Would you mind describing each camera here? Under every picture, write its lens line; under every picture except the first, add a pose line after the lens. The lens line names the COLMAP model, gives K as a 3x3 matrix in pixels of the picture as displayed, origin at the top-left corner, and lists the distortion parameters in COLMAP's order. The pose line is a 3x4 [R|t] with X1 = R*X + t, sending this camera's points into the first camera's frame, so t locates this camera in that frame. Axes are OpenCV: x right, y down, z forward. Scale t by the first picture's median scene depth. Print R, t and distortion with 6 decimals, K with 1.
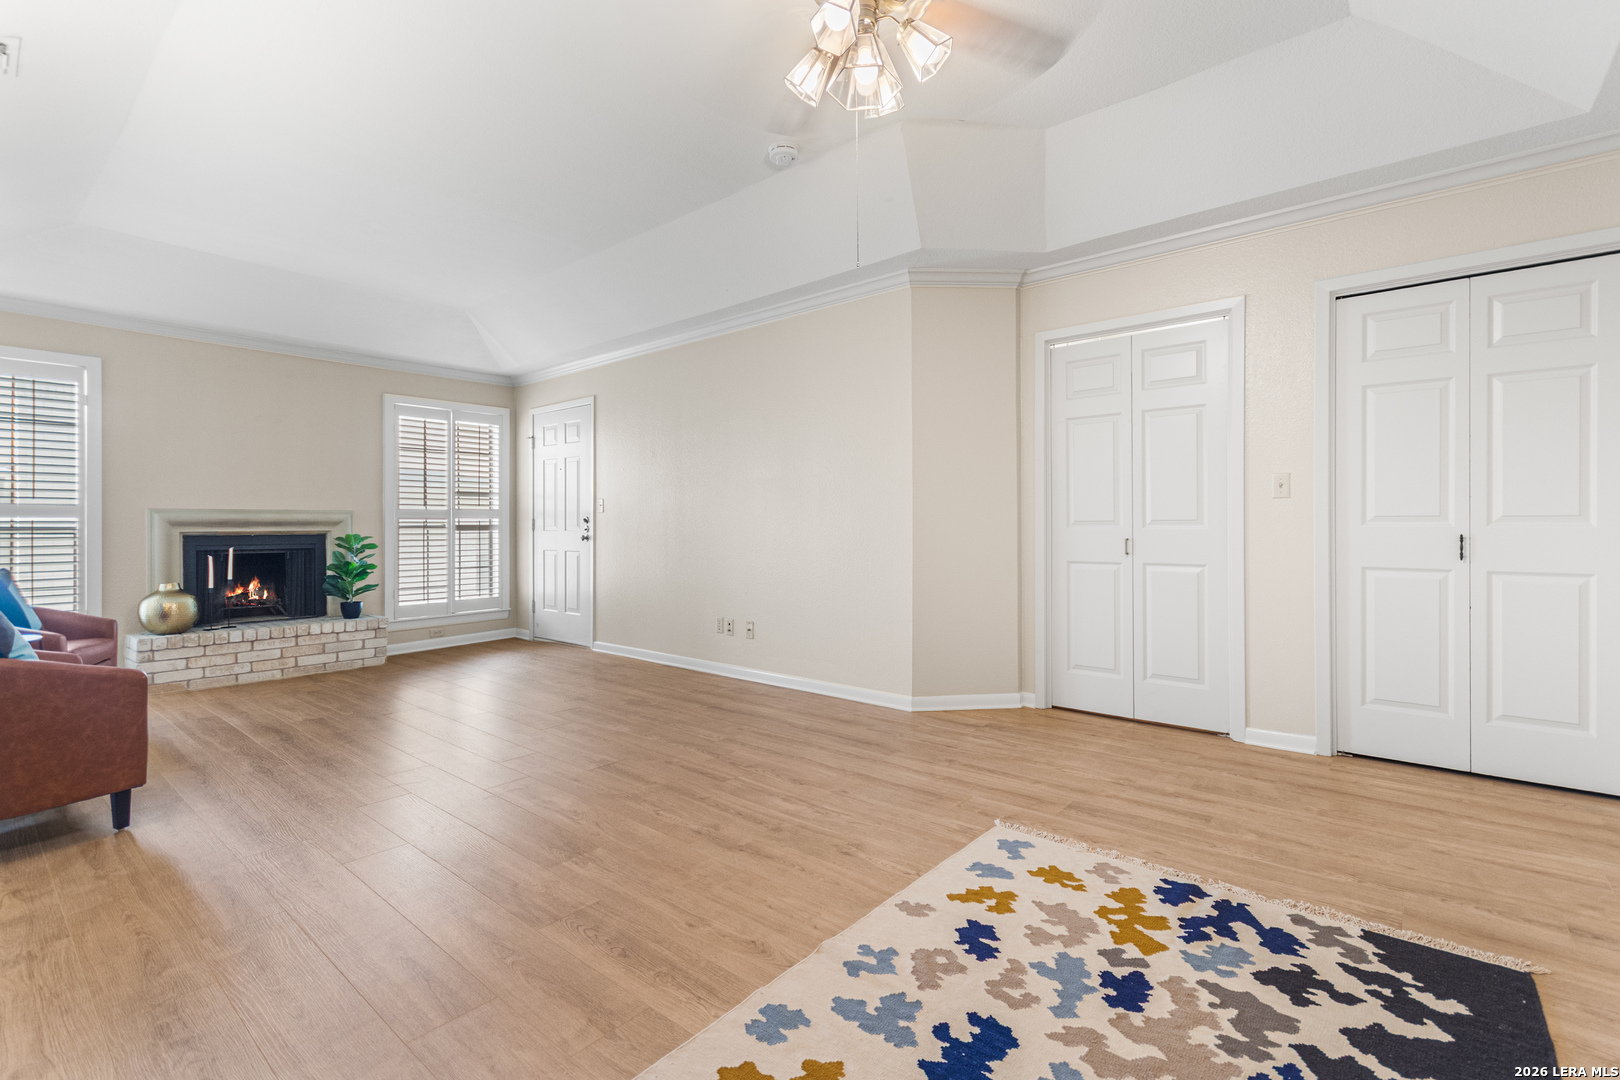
lens RADIAL K [[717.0, 0, 814.4], [0, 717.0, 525.5], [0, 0, 1]] dist [0.004918, -0.000496]
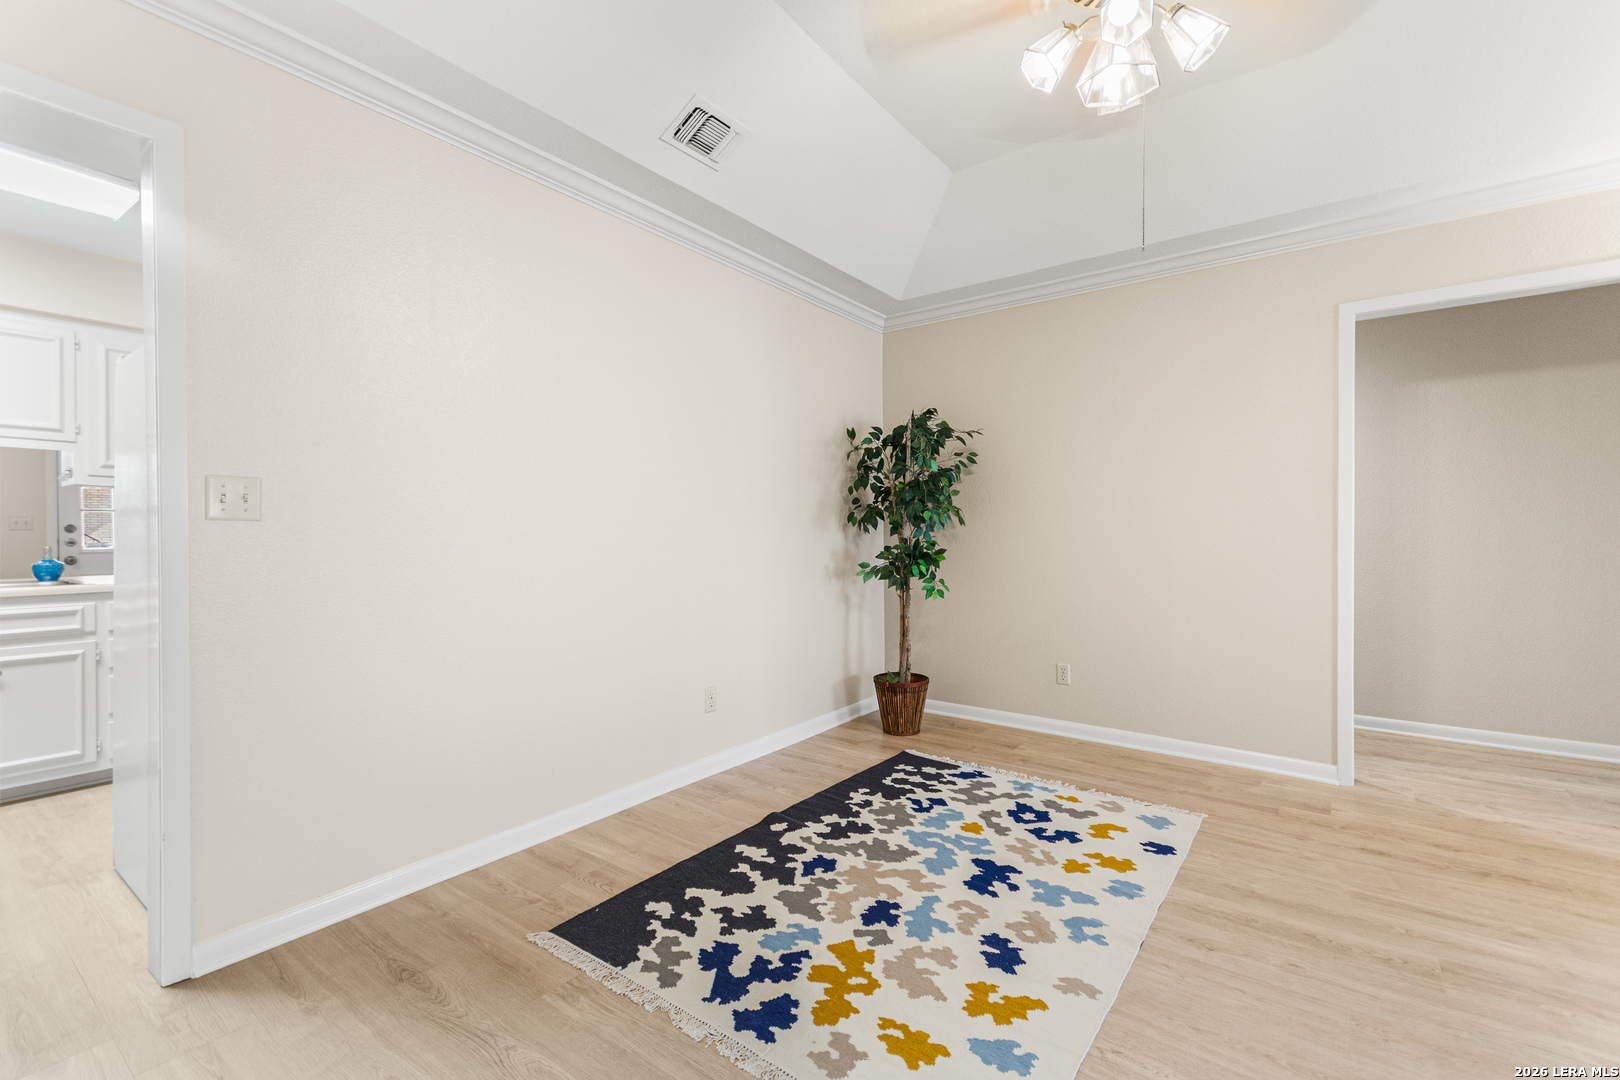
lens RADIAL K [[717.0, 0, 795.4], [0, 717.0, 537.6], [0, 0, 1]] dist [0.004918, -0.000496]
pose [[-0.998973, 0.011374, -0.043855, 0.443370], [0.011217, 0.999930, 0.003839, -0.030011], [0.043895, 0.003344, -0.999031, 1.590418]]
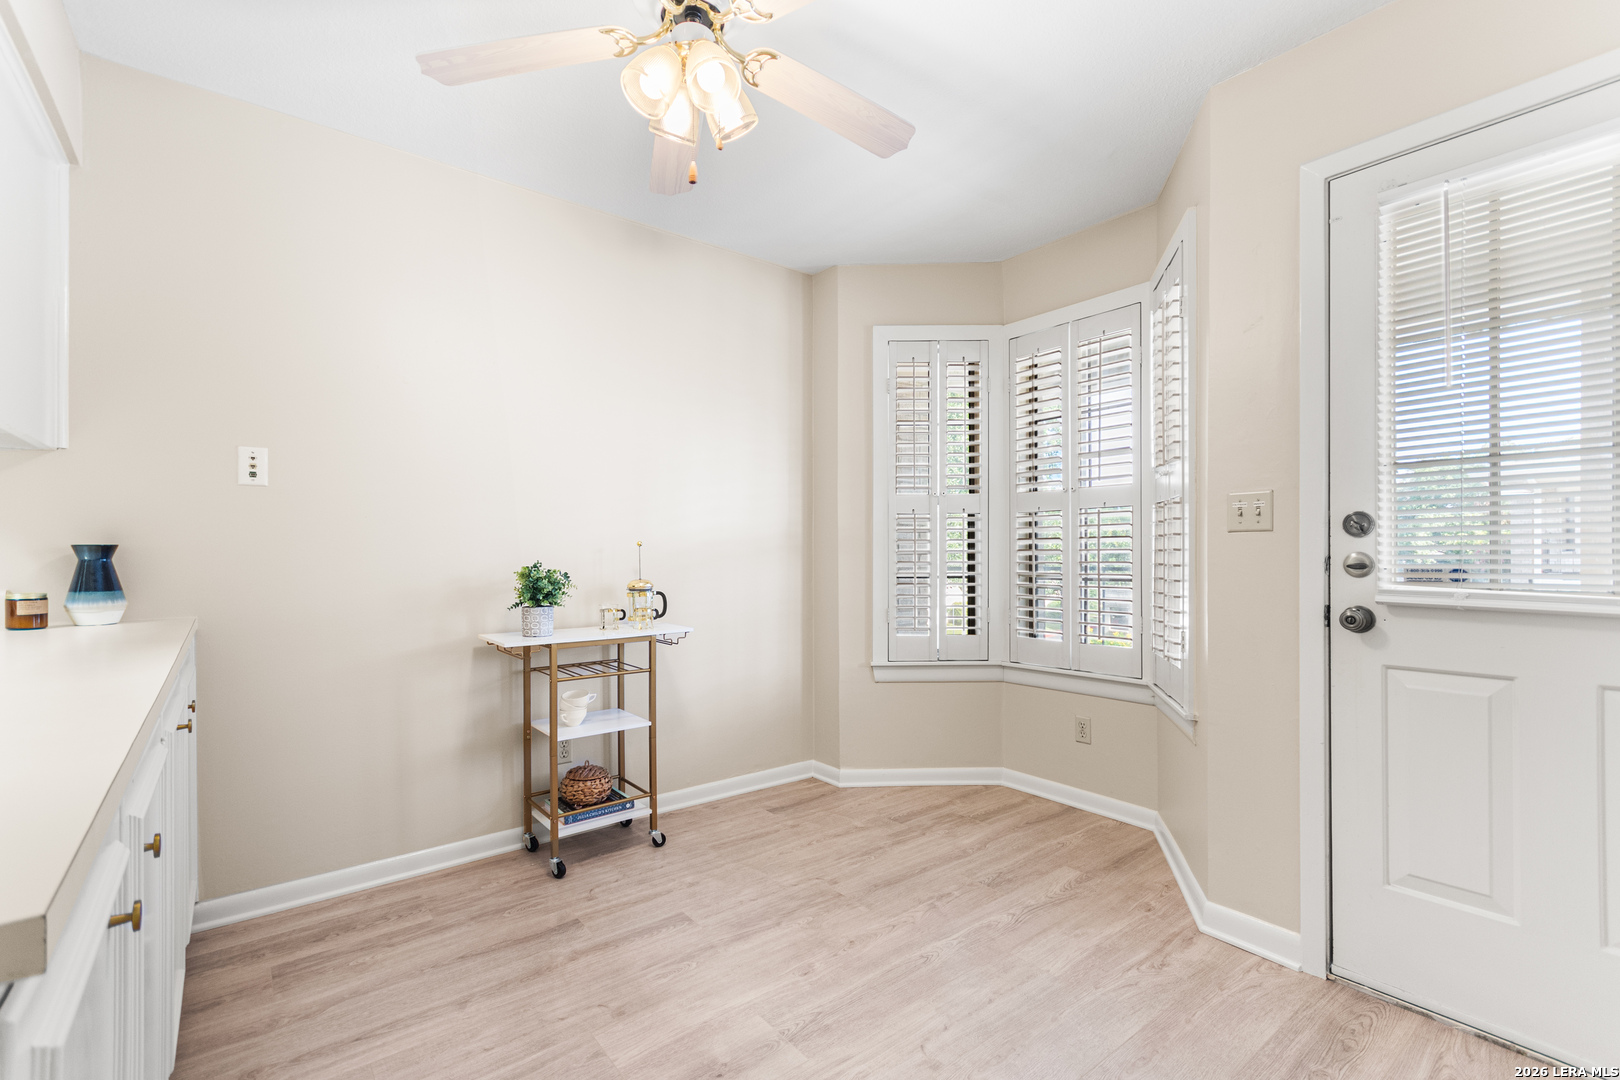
lens RADIAL K [[717.0, 0, 819.7], [0, 717.0, 553.2], [0, 0, 1]] dist [0.004918, -0.000496]
pose [[0.202529, 0.008314, 0.979241, 1.831883], [-0.005054, 0.999960, -0.007445, -0.036122], [-0.979263, -0.003442, 0.202563, -0.462600]]
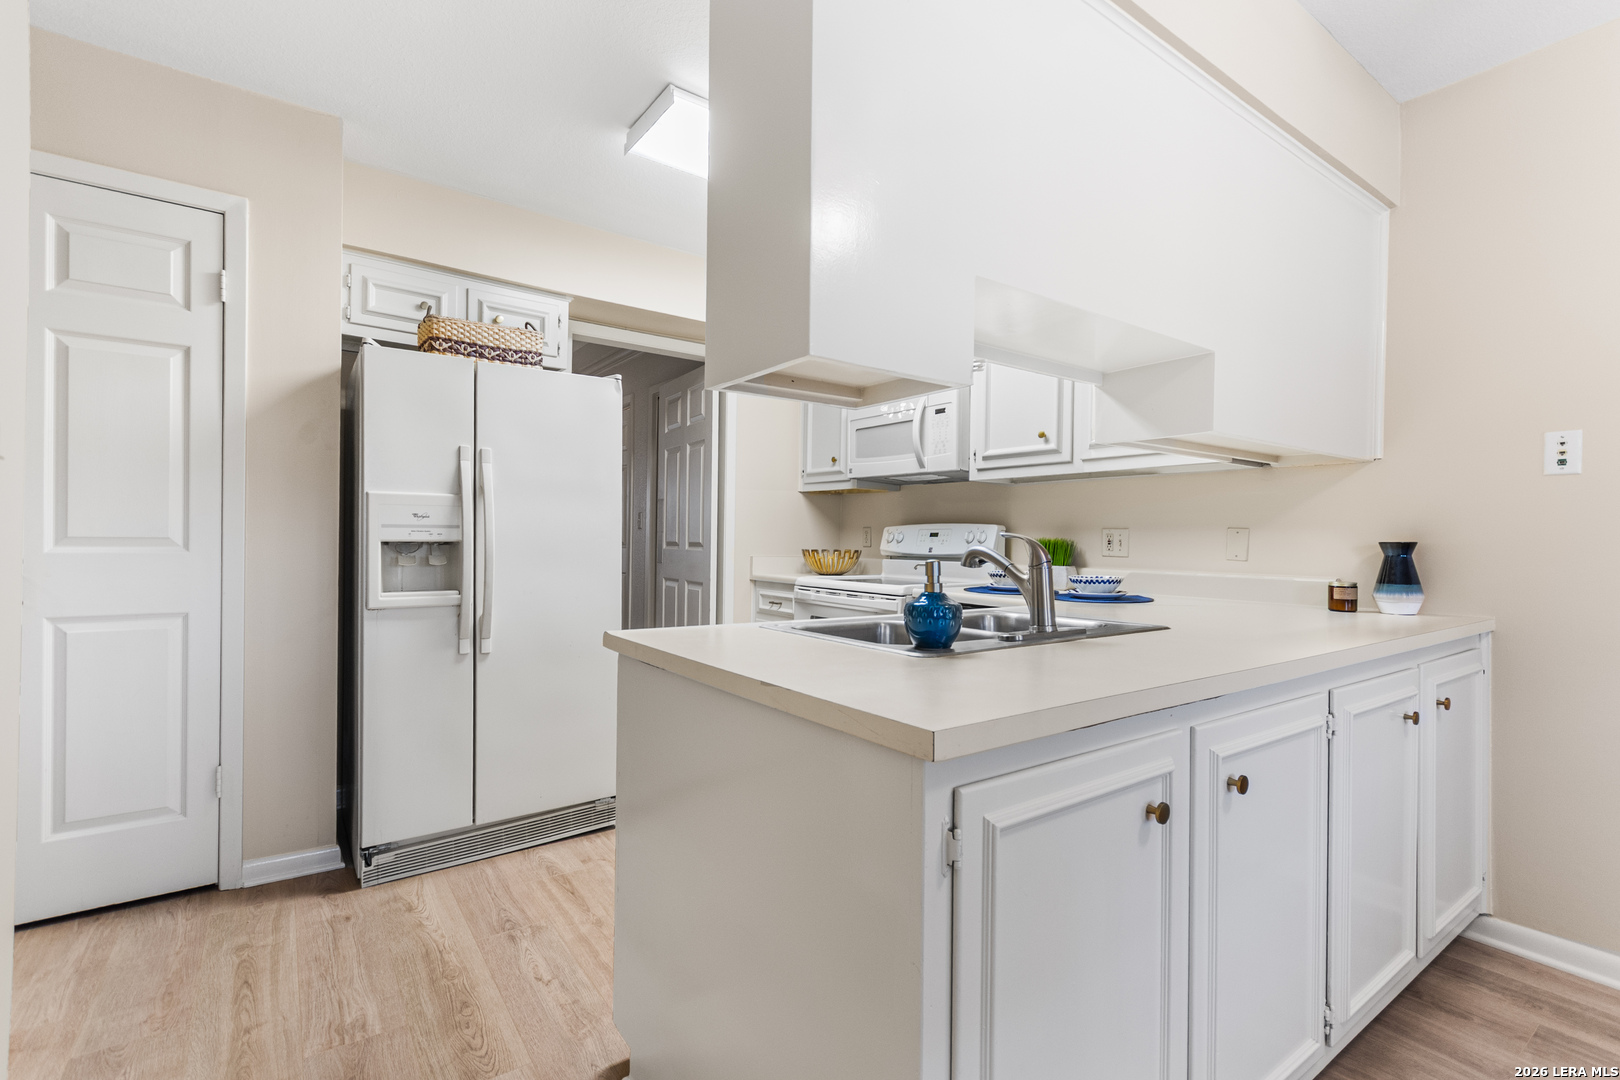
lens RADIAL K [[717.0, 0, 791.0], [0, 717.0, 536.8], [0, 0, 1]] dist [0.004918, -0.000496]
pose [[0.965069, 0.017708, -0.261398, 1.965093], [-0.018289, 0.999833, 0.000211, -0.040546], [0.261358, 0.004577, 0.965231, -0.574639]]
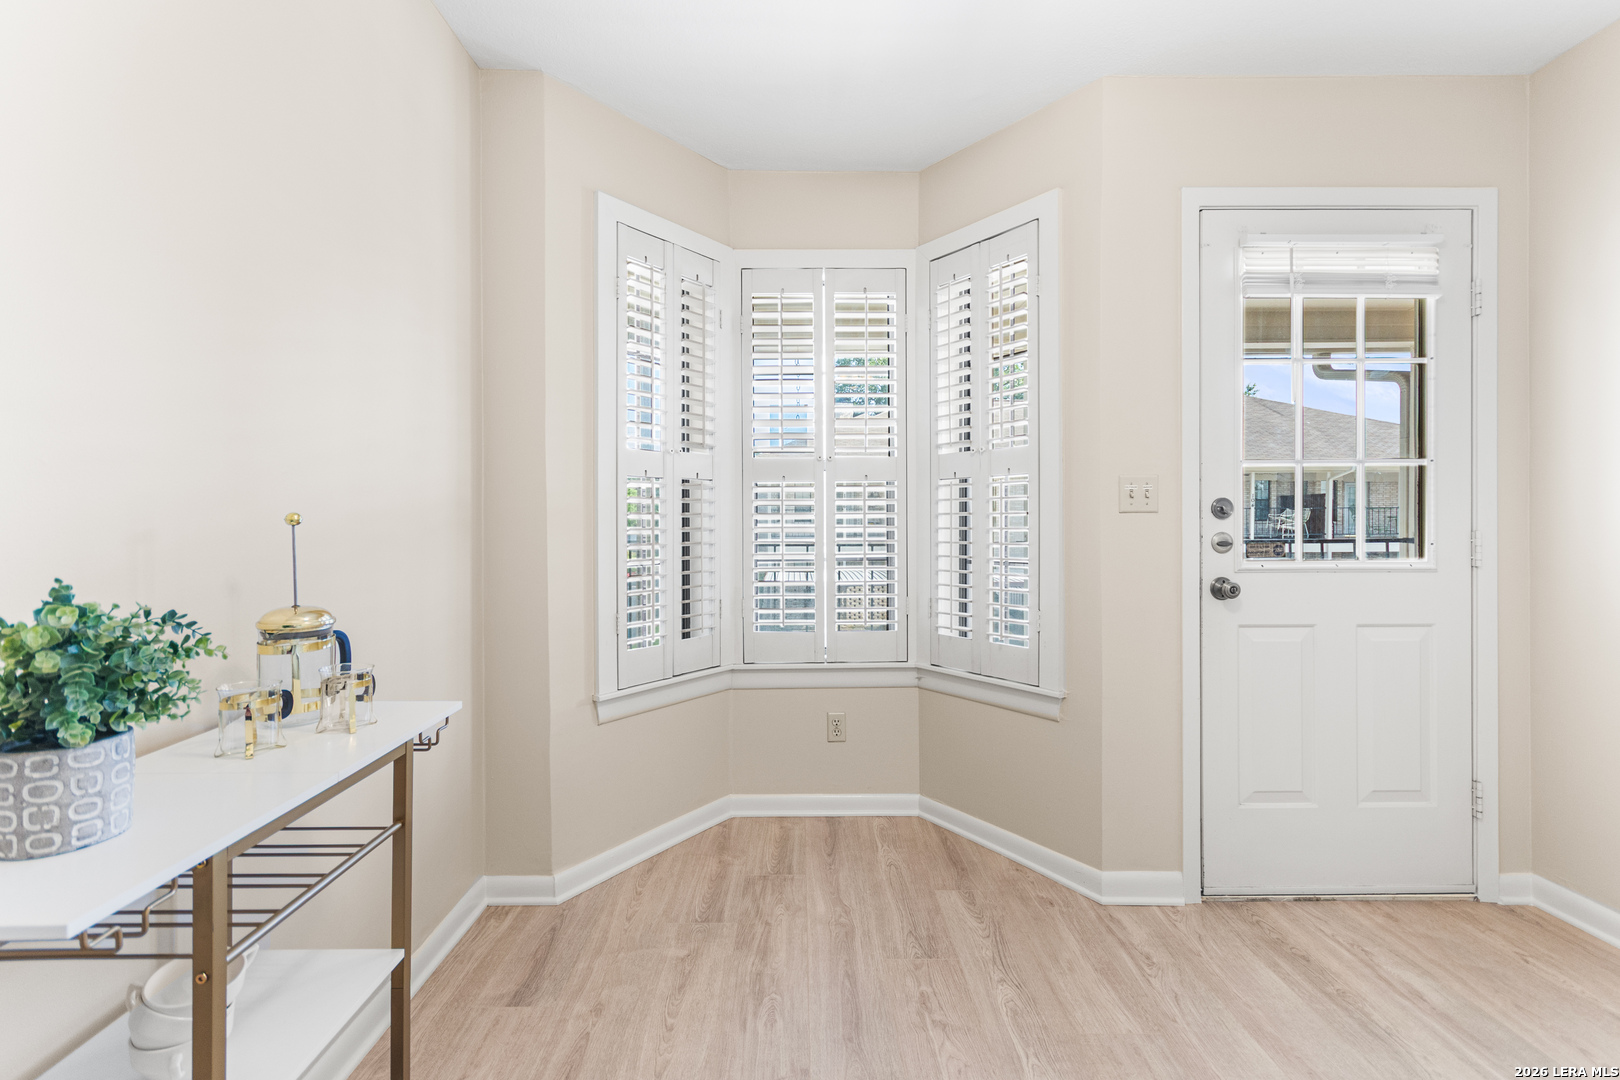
lens RADIAL K [[717.0, 0, 809.7], [0, 717.0, 522.9], [0, 0, 1]] dist [0.004918, -0.000496]
pose [[-0.646153, 0.002376, 0.763204, 2.355570], [0.000161, 0.999996, -0.002977, -0.055861], [-0.763208, -0.001801, -0.646150, 0.130040]]
